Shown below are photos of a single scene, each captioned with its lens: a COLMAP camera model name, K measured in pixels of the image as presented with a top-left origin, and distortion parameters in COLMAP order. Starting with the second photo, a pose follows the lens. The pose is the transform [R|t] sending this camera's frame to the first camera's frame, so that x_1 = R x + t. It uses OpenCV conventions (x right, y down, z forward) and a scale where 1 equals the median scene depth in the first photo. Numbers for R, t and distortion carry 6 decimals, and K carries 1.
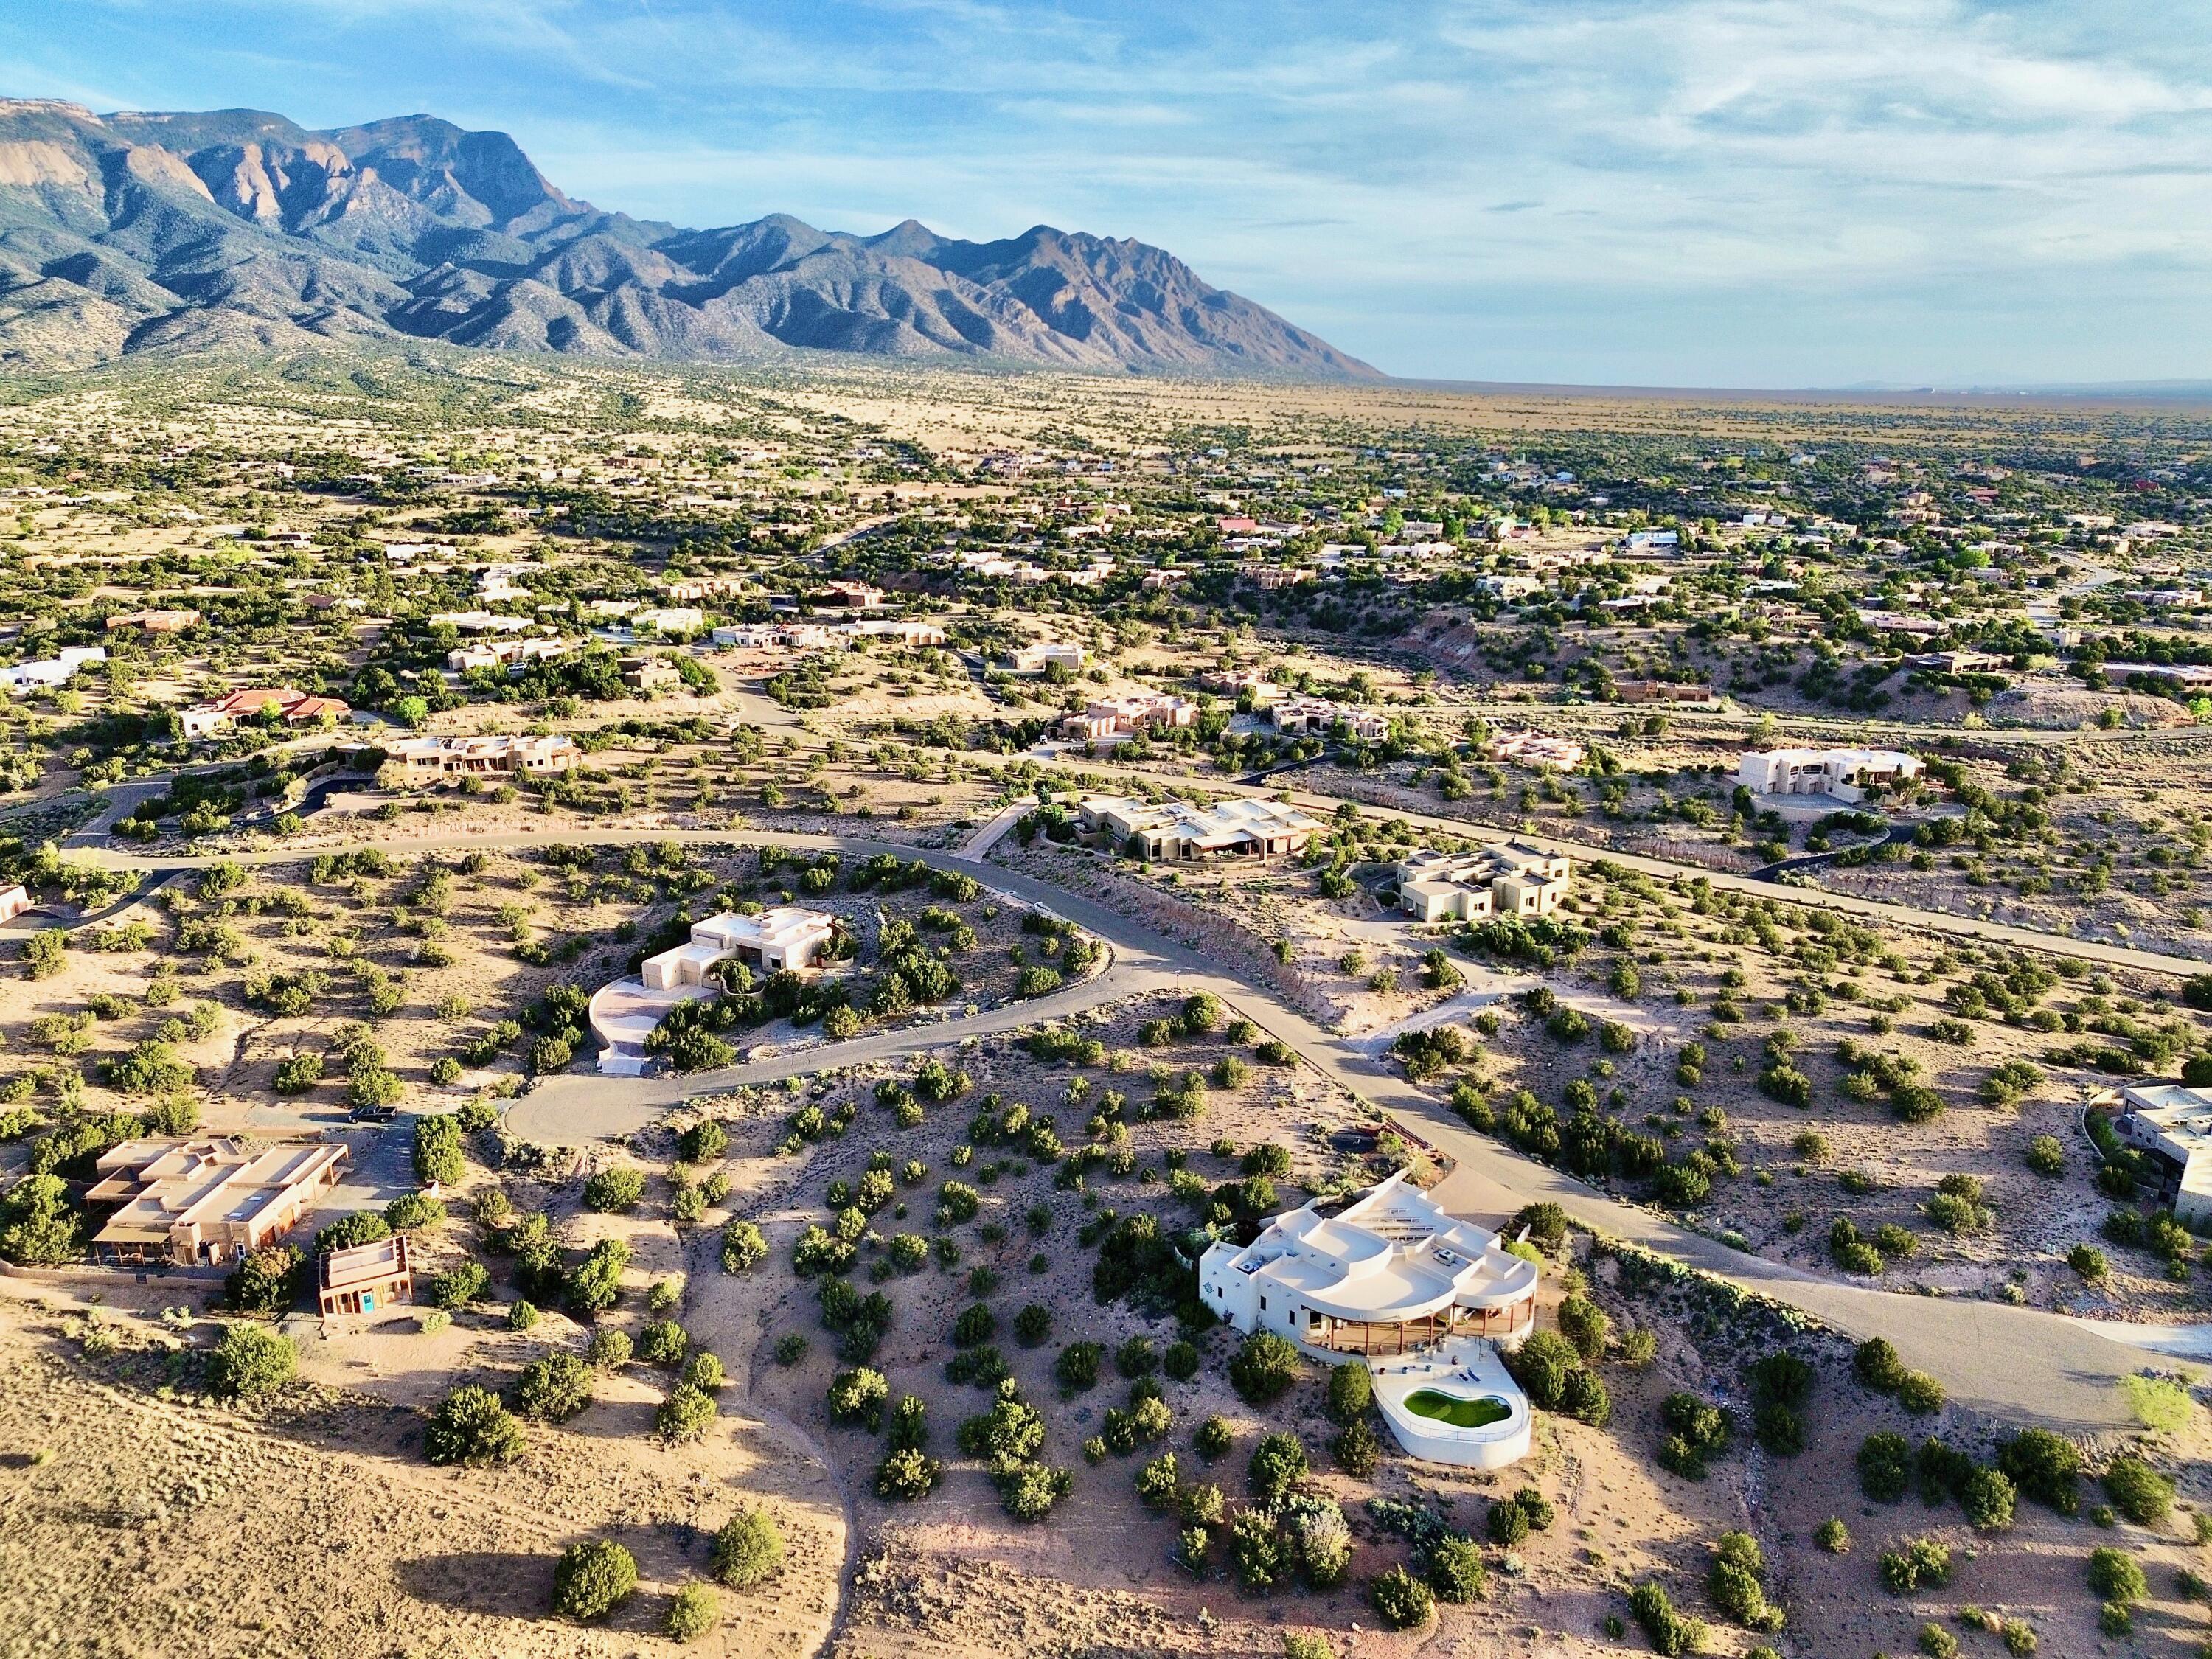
lens RADIAL K [[1559.3, 0, 1094.1], [0, 1559.3, 835.5], [0, 0, 1]] dist [0.111997, -0.140272]
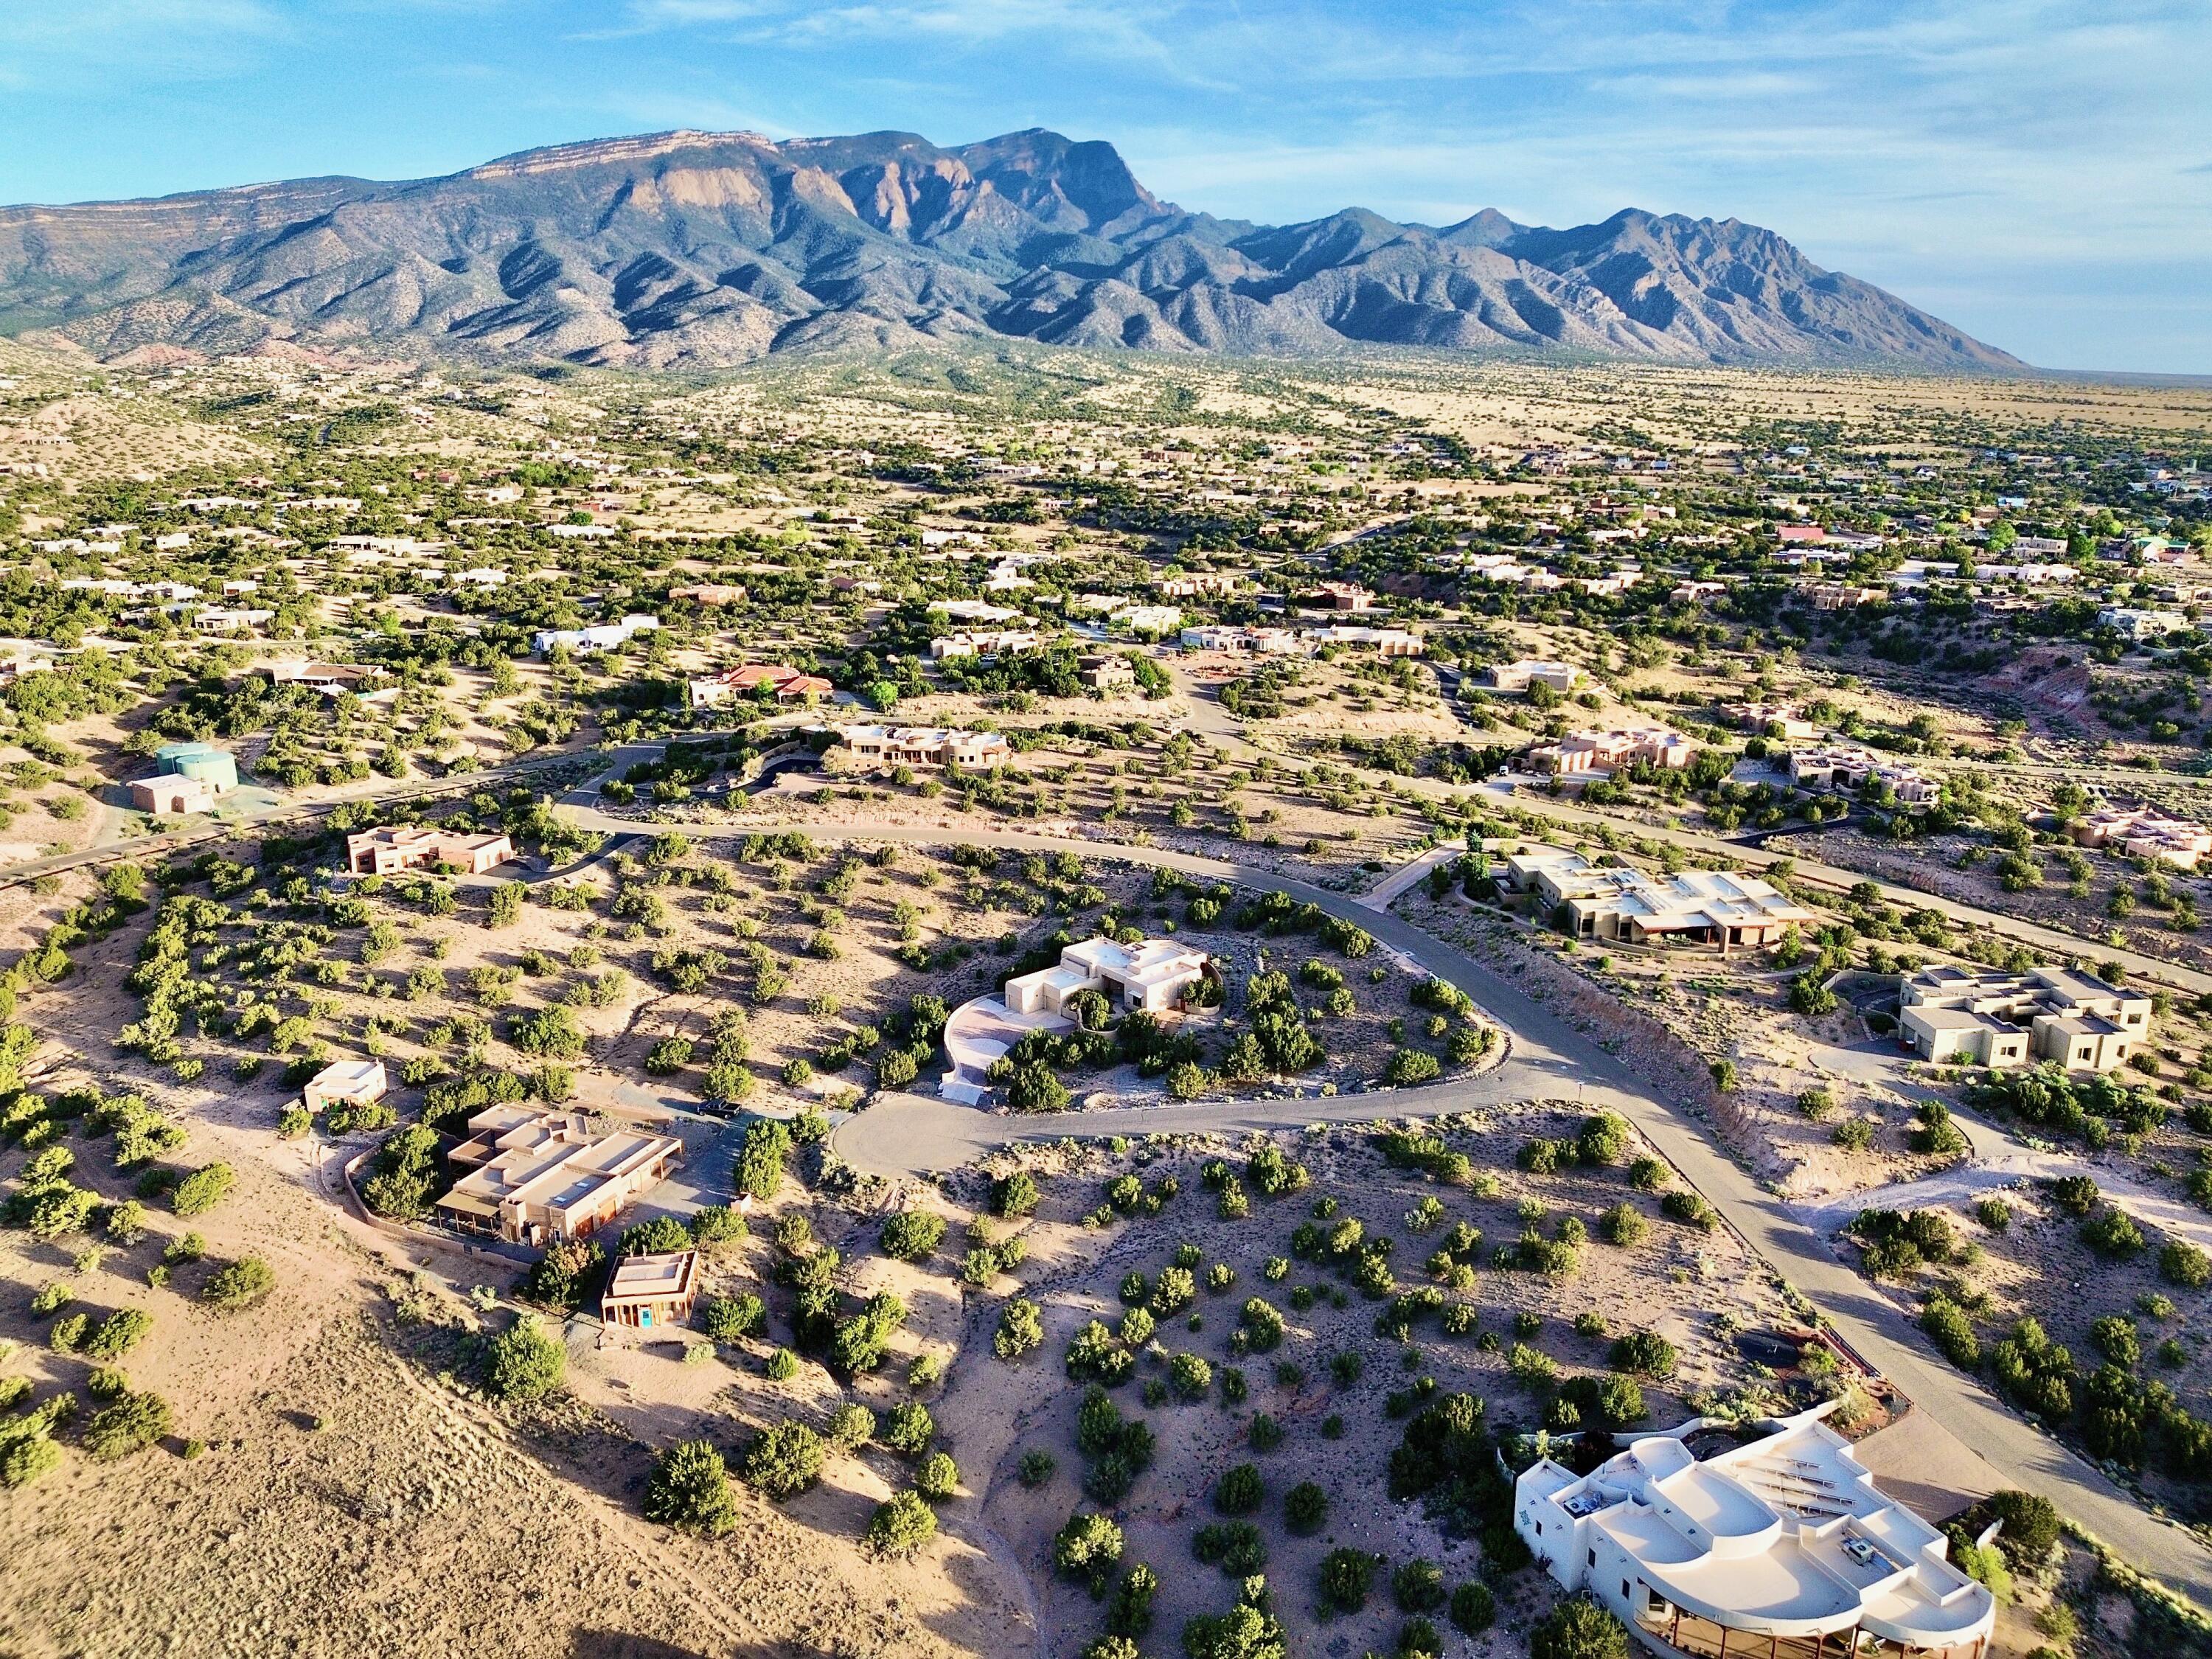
lens RADIAL K [[1553.7, 0, 1101.0], [0, 1553.7, 836.1], [0, 0, 1]] dist [0.082899, -0.089104]
pose [[0.943463, 0.097343, -0.316863, 0.049173], [-0.095454, 0.995201, 0.021520, -0.028162], [0.317437, 0.009942, 0.948227, 0.096061]]
